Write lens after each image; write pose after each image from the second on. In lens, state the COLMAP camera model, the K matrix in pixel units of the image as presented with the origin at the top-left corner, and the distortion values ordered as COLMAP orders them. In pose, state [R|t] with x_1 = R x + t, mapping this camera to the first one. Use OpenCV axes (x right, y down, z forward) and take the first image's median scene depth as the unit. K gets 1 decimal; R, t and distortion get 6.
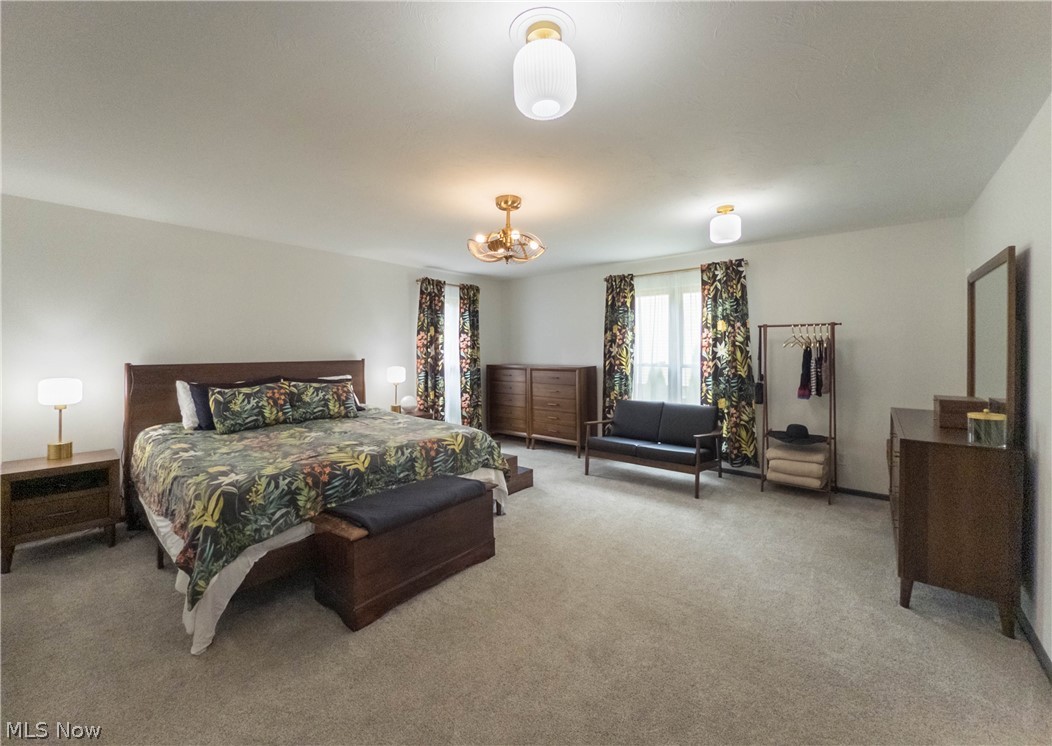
lens RADIAL K [[432.2, 0, 527.6], [0, 432.2, 353.7], [0, 0, 1]] dist [-0.001399, 0.000739]
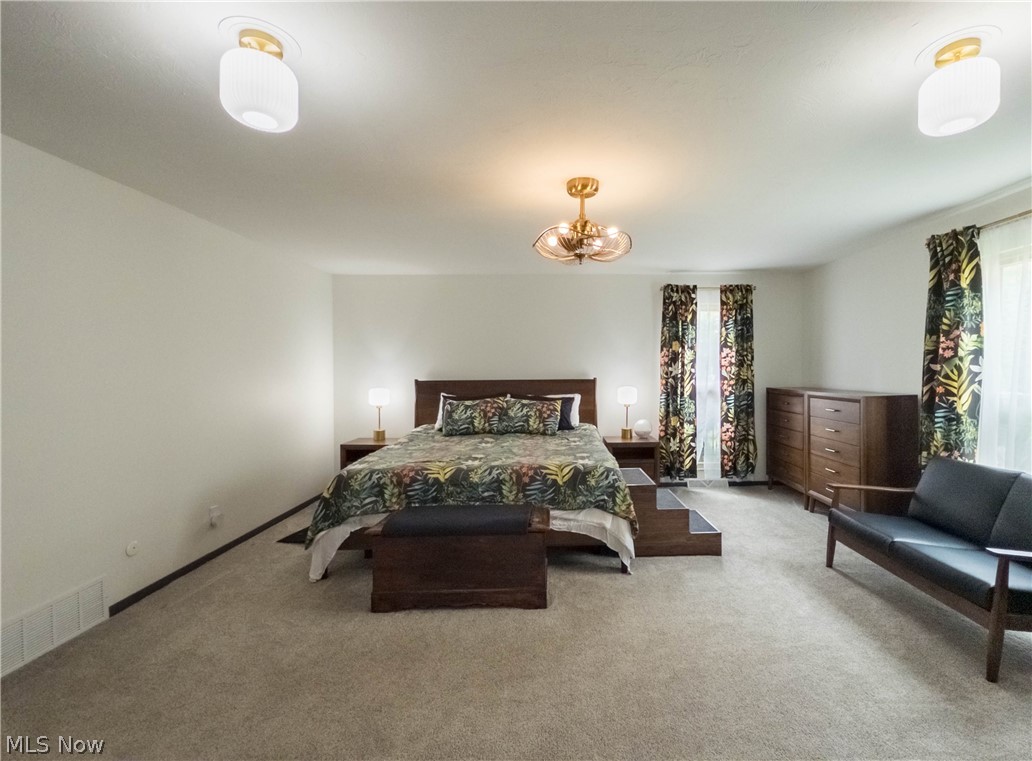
lens RADIAL K [[458.8, 0, 516.0], [0, 458.8, 380.5], [0, 0, 1]] dist [-0.000548, -0.000234]
pose [[0.645425, 0.017062, -0.763633, 0.362123], [-0.001715, 0.999780, 0.020888, -0.004413], [0.763822, -0.012172, 0.645313, 0.232744]]
